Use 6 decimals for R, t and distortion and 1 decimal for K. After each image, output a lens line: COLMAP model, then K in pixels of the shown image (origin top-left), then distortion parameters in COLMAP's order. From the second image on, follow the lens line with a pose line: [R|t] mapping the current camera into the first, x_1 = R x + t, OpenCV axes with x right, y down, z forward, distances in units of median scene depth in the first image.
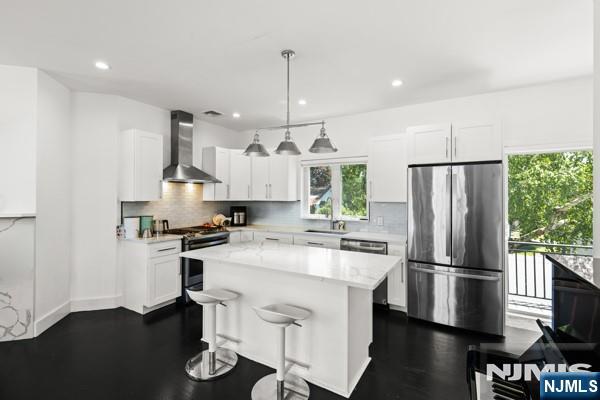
lens RADIAL K [[272.9, 0, 302.5], [0, 272.9, 193.5], [0, 0, 1]] dist [0.005688, 0.000116]
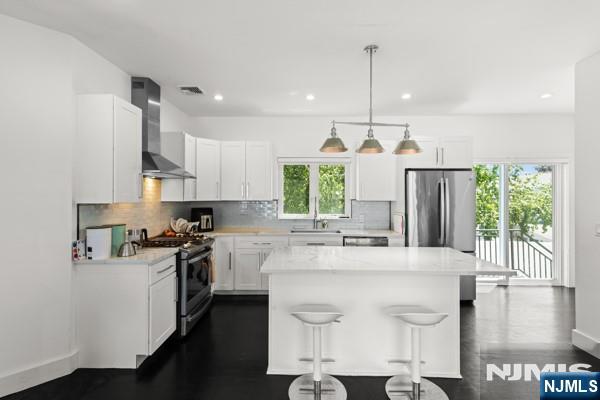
lens RADIAL K [[272.9, 0, 305.4], [0, 272.9, 191.6], [0, 0, 1]] dist [0.005688, 0.000116]
pose [[0.875847, 0.006713, 0.482541, -0.436965], [-0.005330, 0.999977, -0.004238, 0.000034], [-0.482559, 0.001140, 0.875863, 0.156822]]
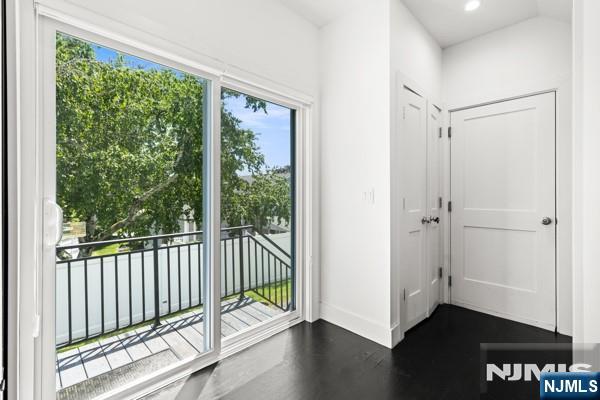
lens RADIAL K [[272.9, 0, 300.5], [0, 272.9, 197.3], [0, 0, 1]] dist [0.005688, 0.000116]
pose [[0.267419, -0.011189, 0.963515, 0.395952], [-0.011786, 0.999820, 0.014882, 0.071855], [-0.963508, -0.015336, 0.267239, 0.469048]]
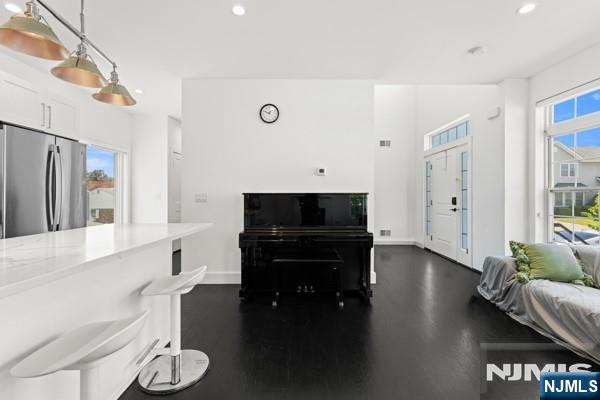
lens RADIAL K [[272.9, 0, 301.4], [0, 272.9, 197.9], [0, 0, 1]] dist [0.005688, 0.000116]
pose [[-0.484829, -0.012675, 0.874517, -0.514738], [-0.015694, 0.999860, 0.005790, 0.067023], [-0.874468, -0.010917, -0.484960, 0.518514]]
